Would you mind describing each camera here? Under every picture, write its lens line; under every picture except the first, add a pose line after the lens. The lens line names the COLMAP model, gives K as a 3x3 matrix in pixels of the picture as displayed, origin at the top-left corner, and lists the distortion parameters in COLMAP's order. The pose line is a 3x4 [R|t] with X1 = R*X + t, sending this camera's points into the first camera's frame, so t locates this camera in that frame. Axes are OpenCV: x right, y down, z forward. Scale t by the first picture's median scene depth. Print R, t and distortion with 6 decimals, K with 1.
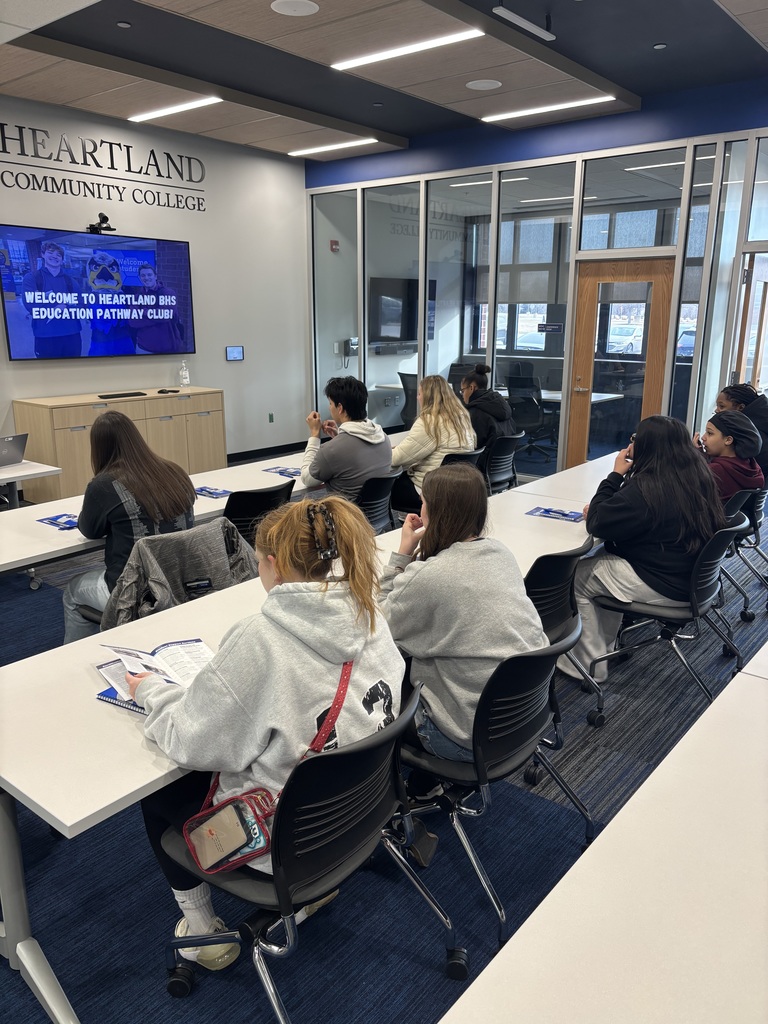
lens RADIAL K [[771.6, 0, 379.4], [0, 771.6, 519.3], [0, 0, 1]] dist [0.028626, -0.002676]
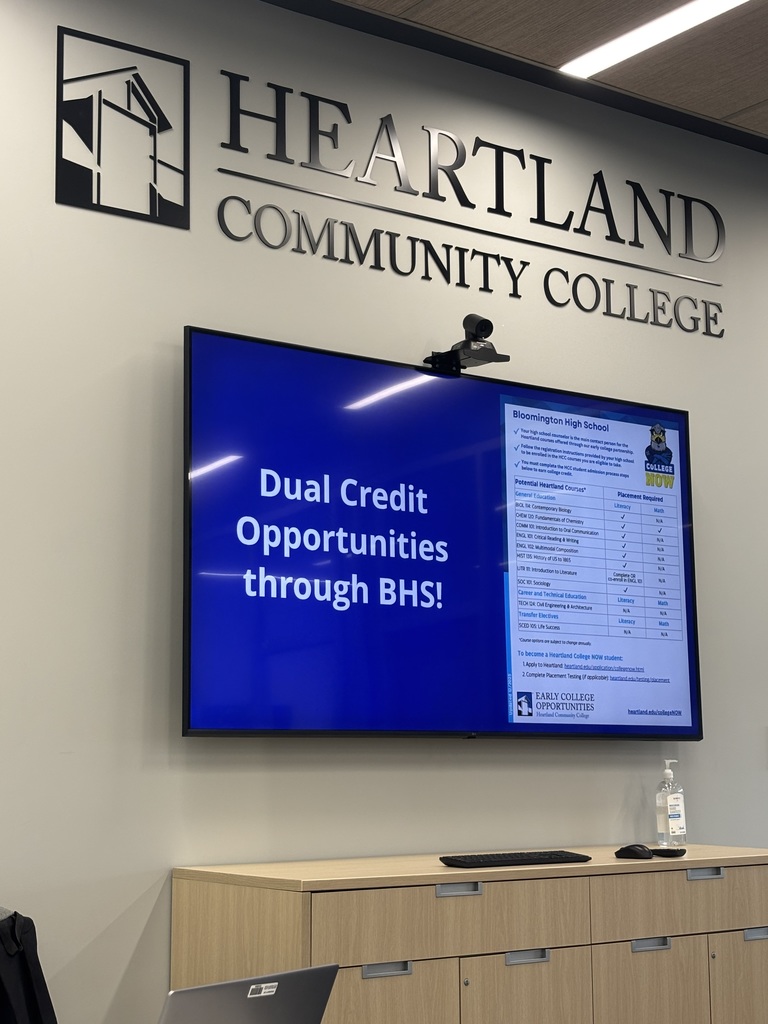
lens RADIAL K [[1651.2, 0, 384.5], [0, 1651.2, 508.1], [0, 0, 1]] dist [0.192803, 0.000000]
pose [[0.966214, -0.052853, -0.252264, -0.211715], [-0.050662, 0.920709, -0.386948, -0.035518], [0.252713, 0.386655, 0.886924, 0.375852]]
